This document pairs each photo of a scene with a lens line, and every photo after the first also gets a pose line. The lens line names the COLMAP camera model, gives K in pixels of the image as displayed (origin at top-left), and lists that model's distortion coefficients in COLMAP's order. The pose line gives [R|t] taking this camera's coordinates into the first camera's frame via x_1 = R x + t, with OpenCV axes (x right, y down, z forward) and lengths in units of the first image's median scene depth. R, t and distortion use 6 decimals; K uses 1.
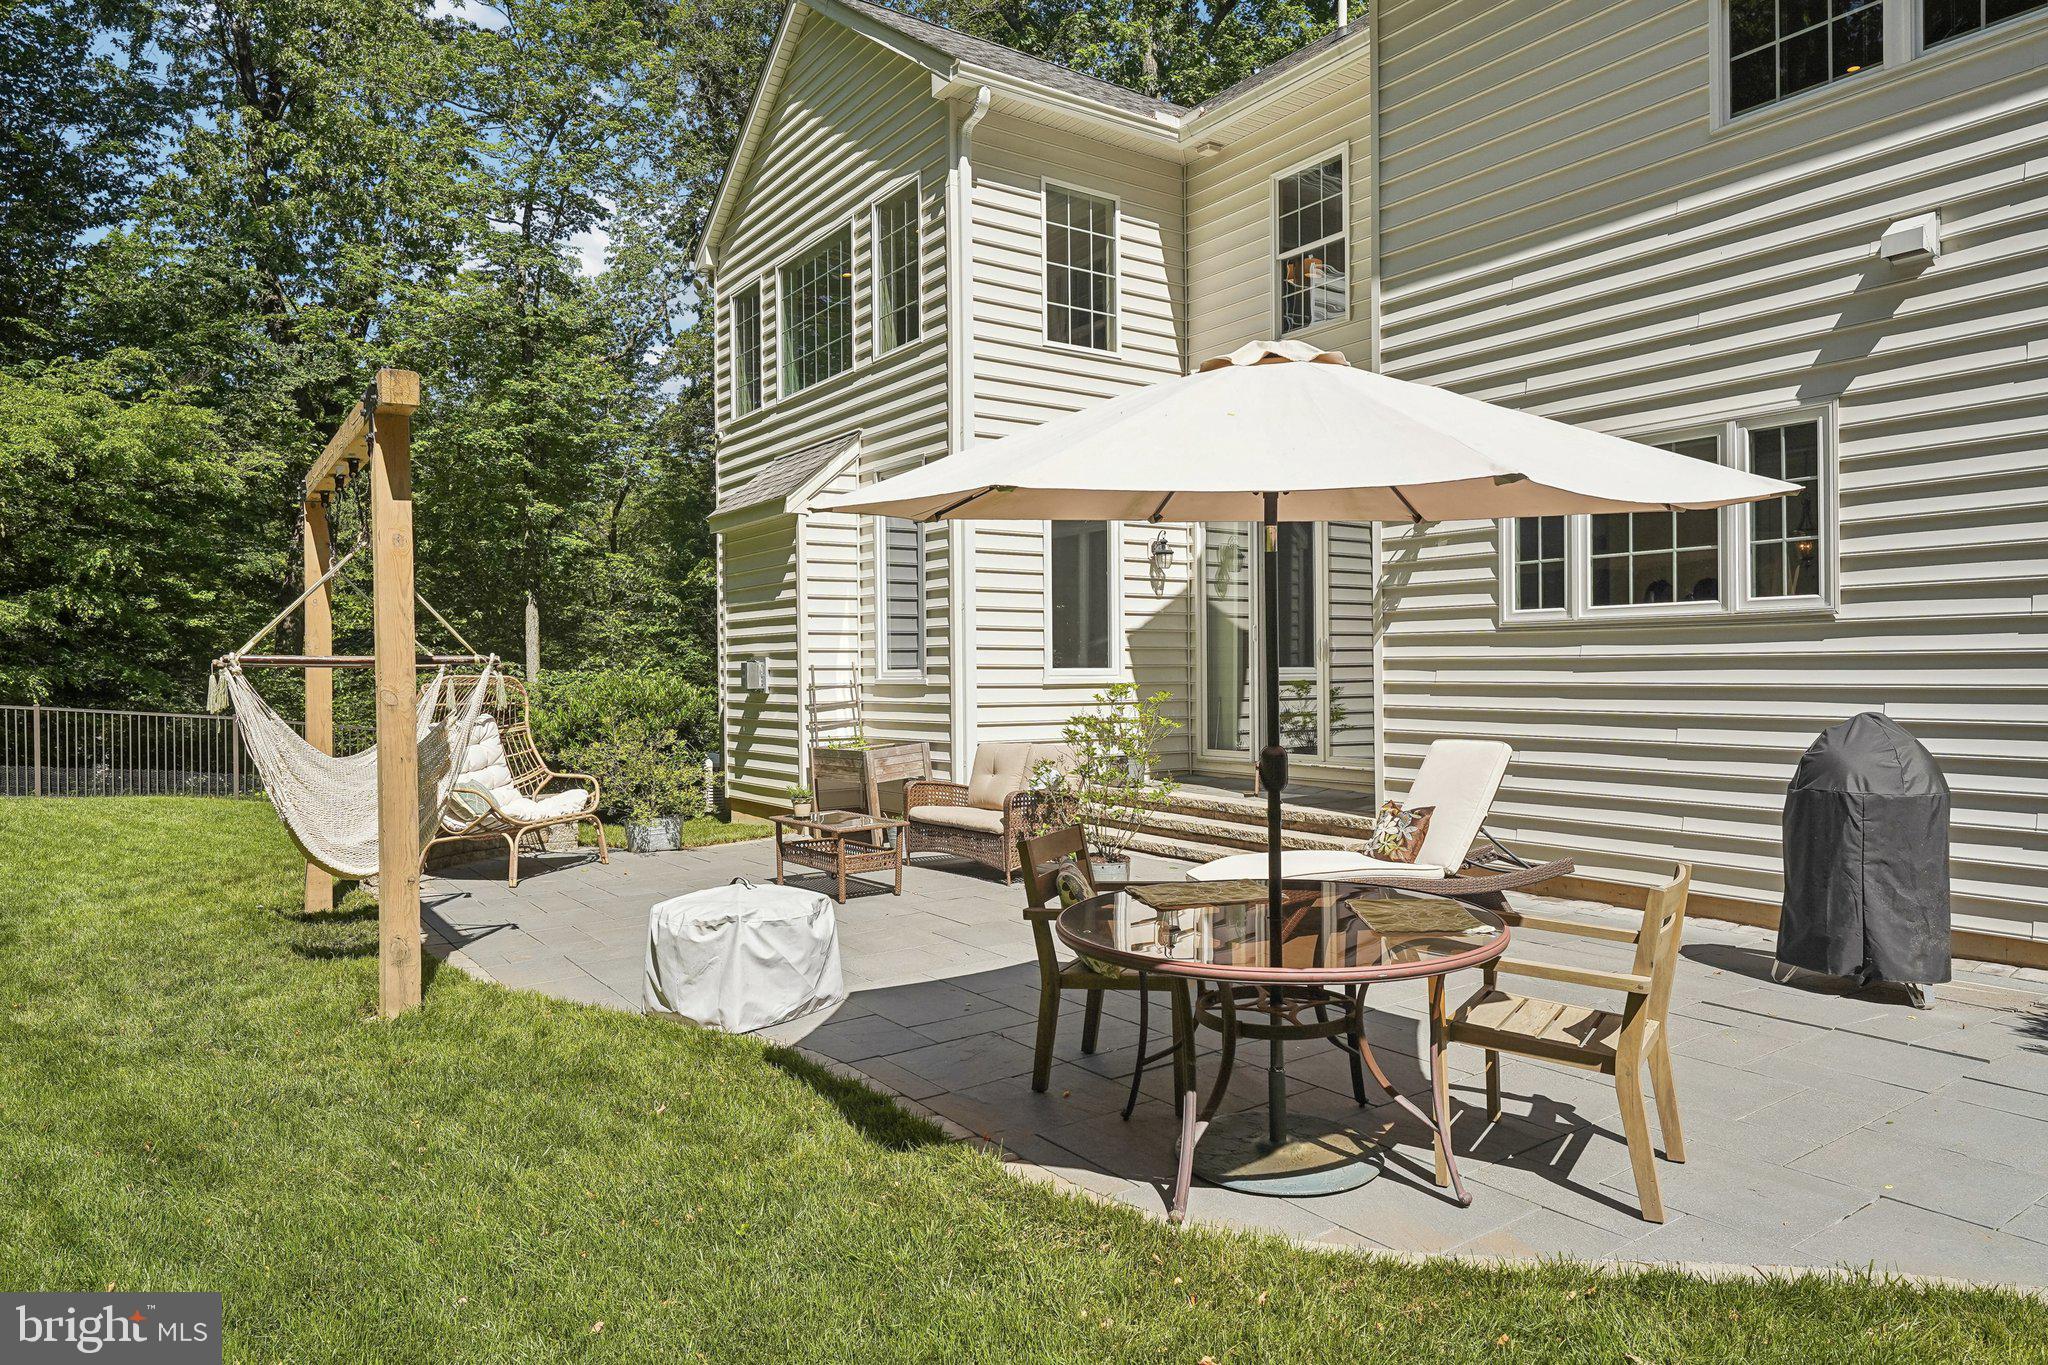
lens RADIAL K [[1279.2, 0, 1019.7], [0, 1279.2, 673.5], [0, 0, 1]] dist [-0.002881, 0.003165]
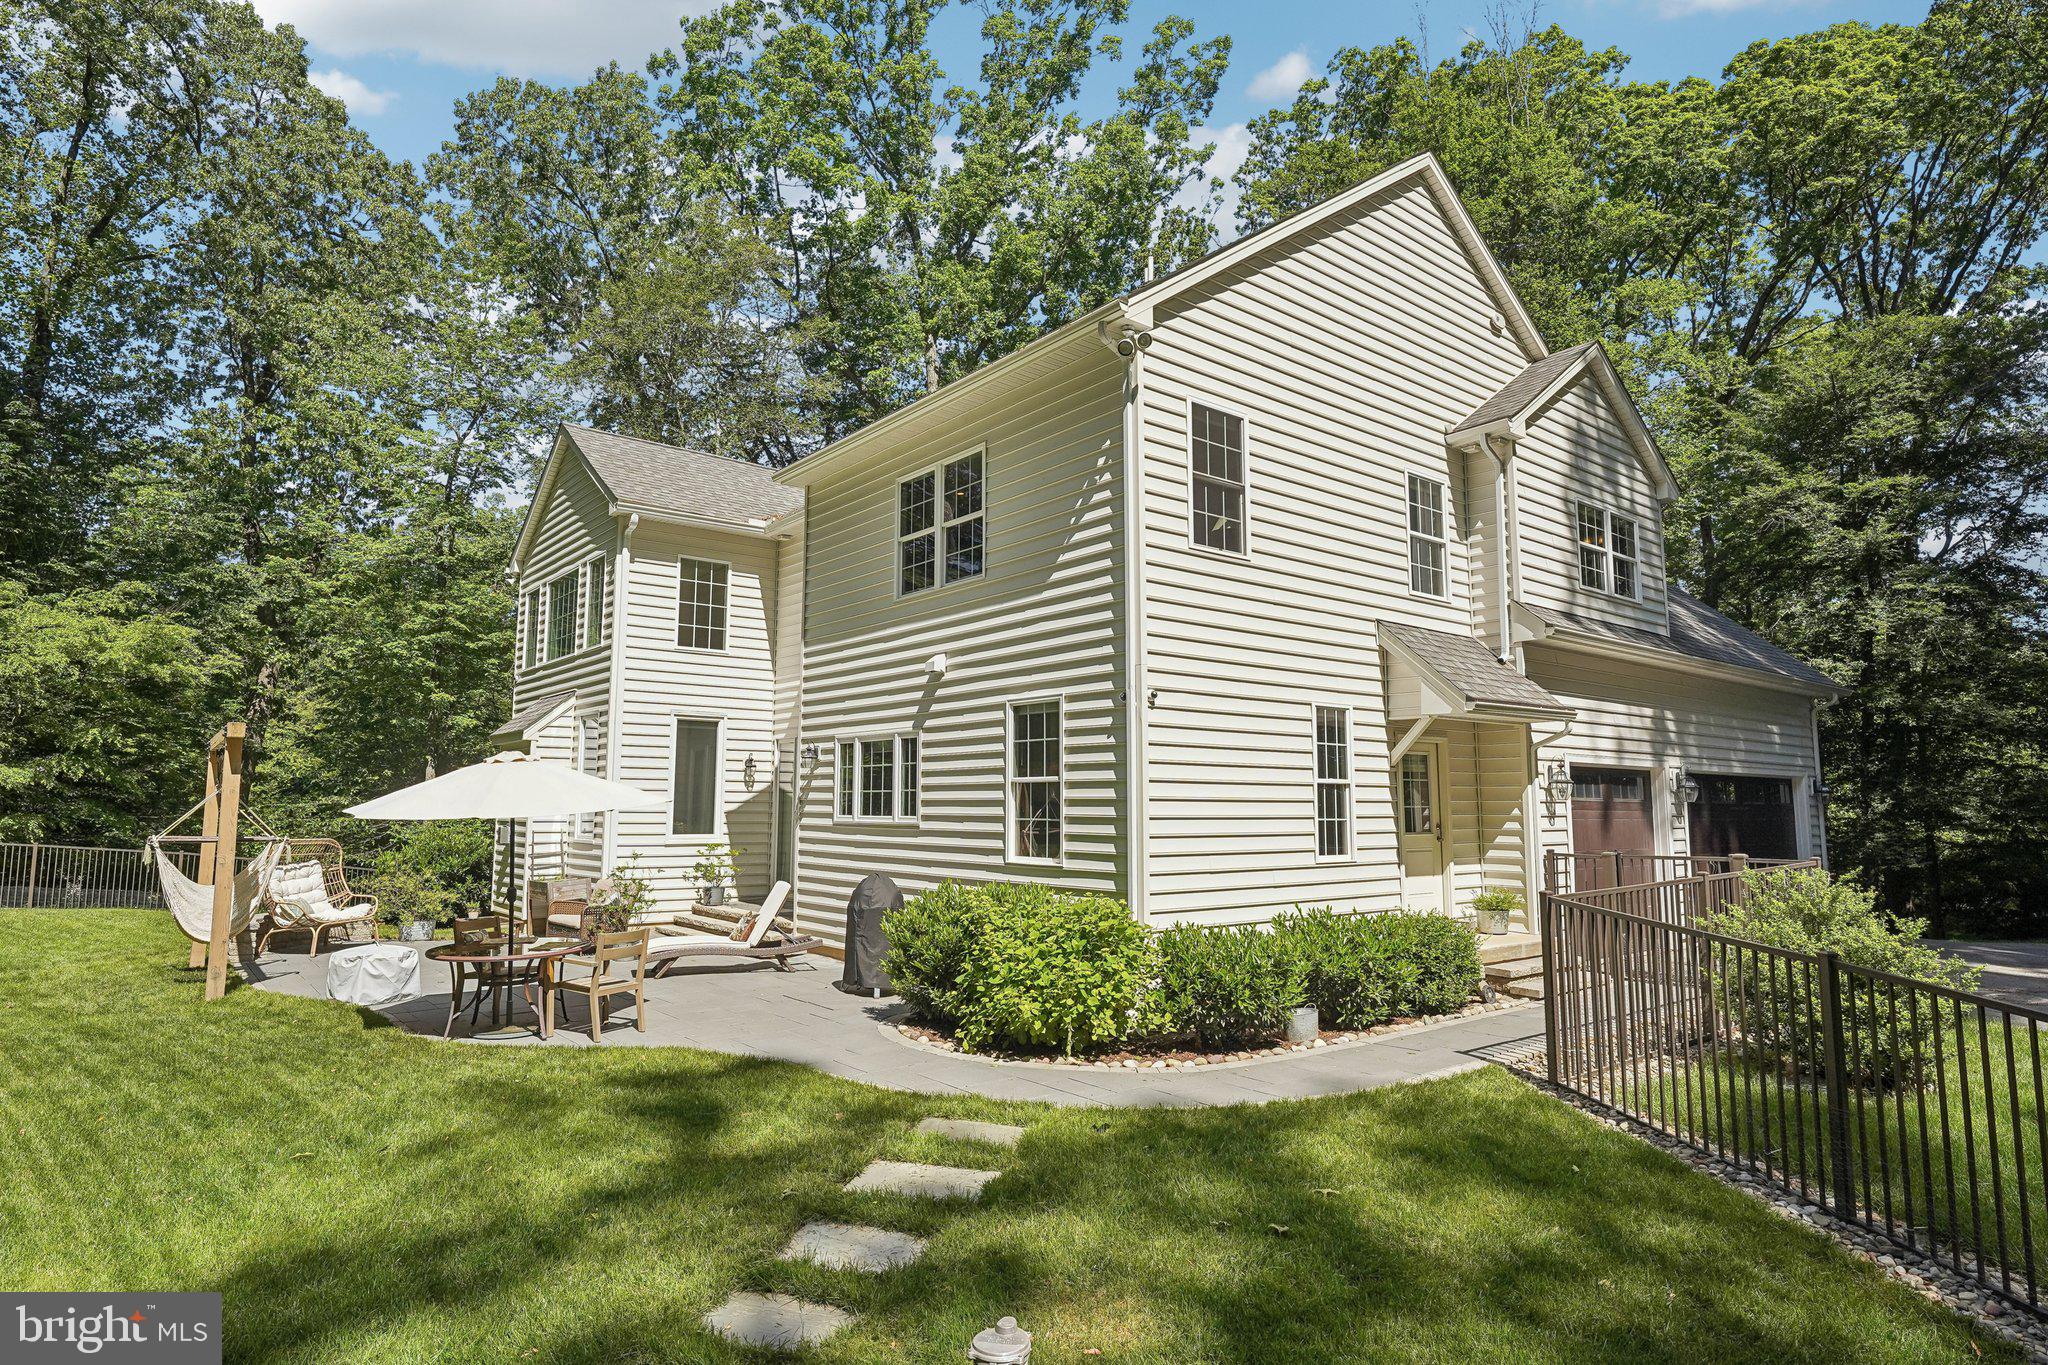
lens RADIAL K [[1114.6, 0, 1029.9], [0, 1114.6, 679.5], [0, 0, 1]] dist [-0.011021, 0.005531]
pose [[0.996619, 0.021223, 0.079373, 0.367210], [-0.011954, 0.993238, -0.115483, -0.042316], [-0.081287, 0.114144, 0.990133, -0.523051]]
